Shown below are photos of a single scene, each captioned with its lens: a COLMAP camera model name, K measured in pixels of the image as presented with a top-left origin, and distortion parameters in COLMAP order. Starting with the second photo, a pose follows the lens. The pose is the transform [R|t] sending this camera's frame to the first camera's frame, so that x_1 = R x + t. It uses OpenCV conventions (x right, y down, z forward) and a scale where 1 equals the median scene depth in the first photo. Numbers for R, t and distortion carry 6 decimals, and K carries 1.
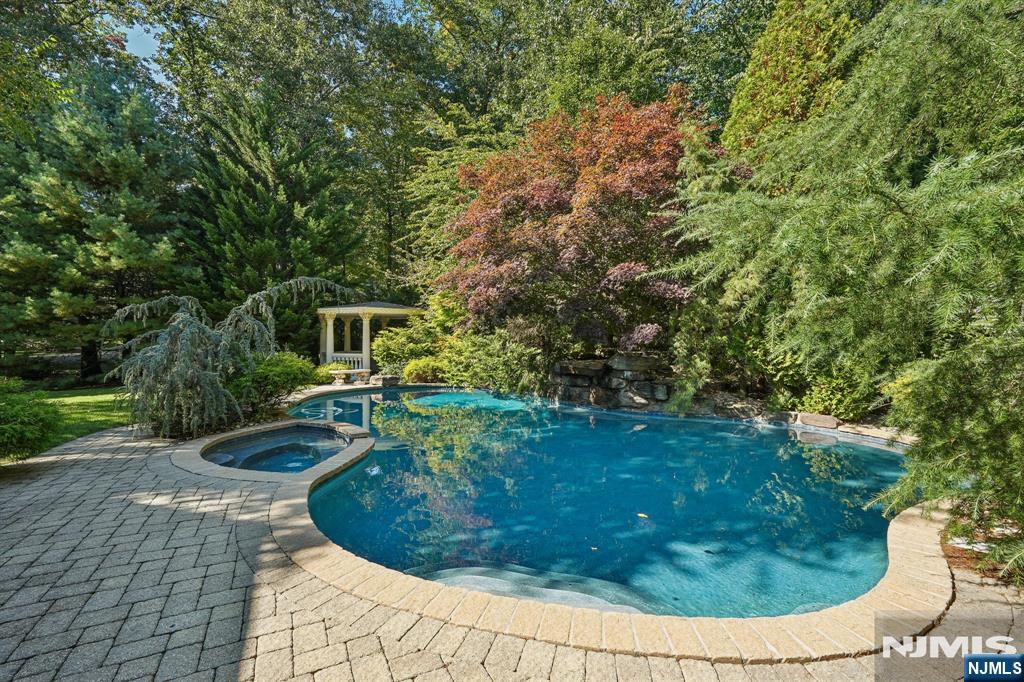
lens RADIAL K [[450.0, 0, 507.9], [0, 450.0, 338.5], [0, 0, 1]] dist [0.001683, 0.002310]
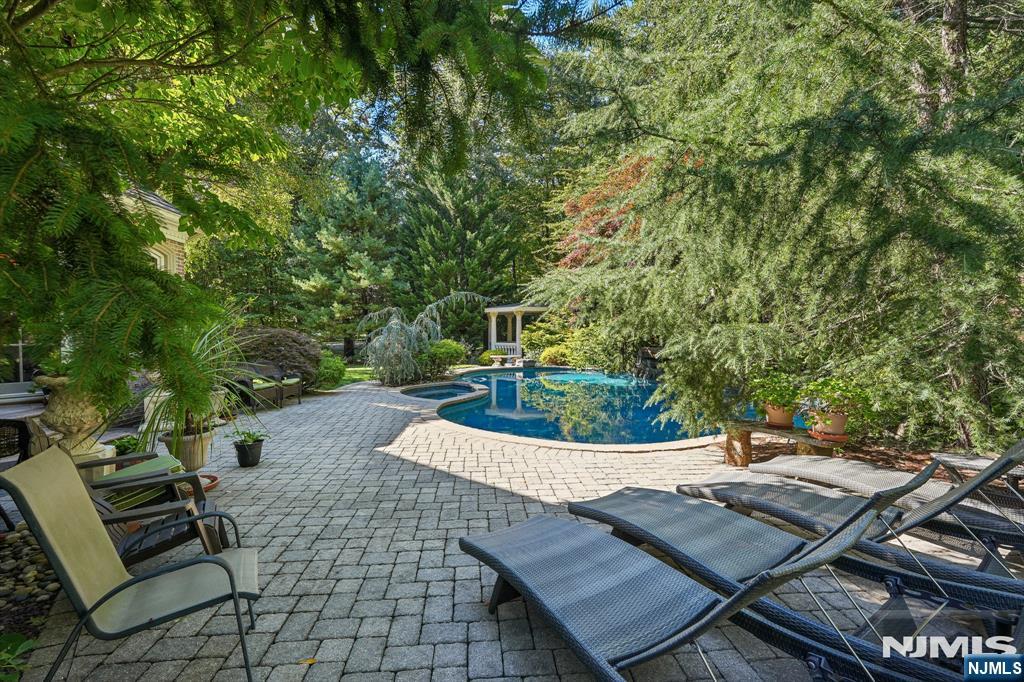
lens RADIAL K [[450.0, 0, 507.9], [0, 450.0, 338.7], [0, 0, 1]] dist [0.001683, 0.002310]
pose [[0.919890, -0.001431, -0.392175, 0.180490], [0.008411, 0.999835, 0.016081, 0.001005], [0.392087, -0.018092, 0.919750, -0.212839]]
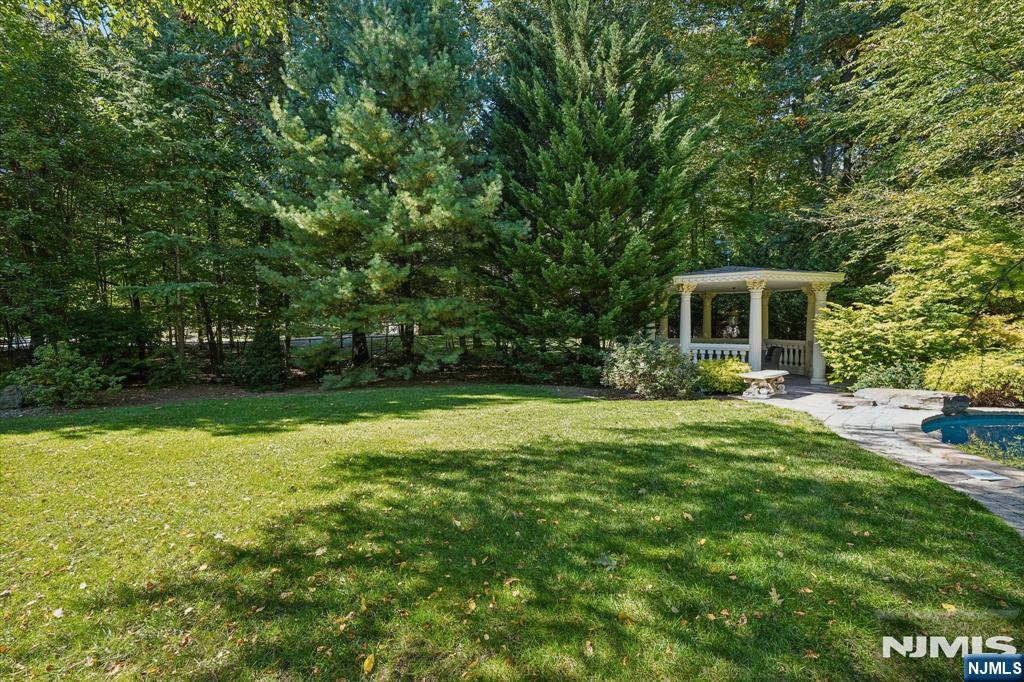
lens RADIAL K [[450.0, 0, 511.4], [0, 450.0, 336.1], [0, 0, 1]] dist [0.001683, 0.002310]
pose [[0.956278, 0.005604, -0.292405, -0.524636], [0.002689, 0.999606, 0.027952, 0.002999], [0.292447, -0.027516, 0.955886, 0.333805]]
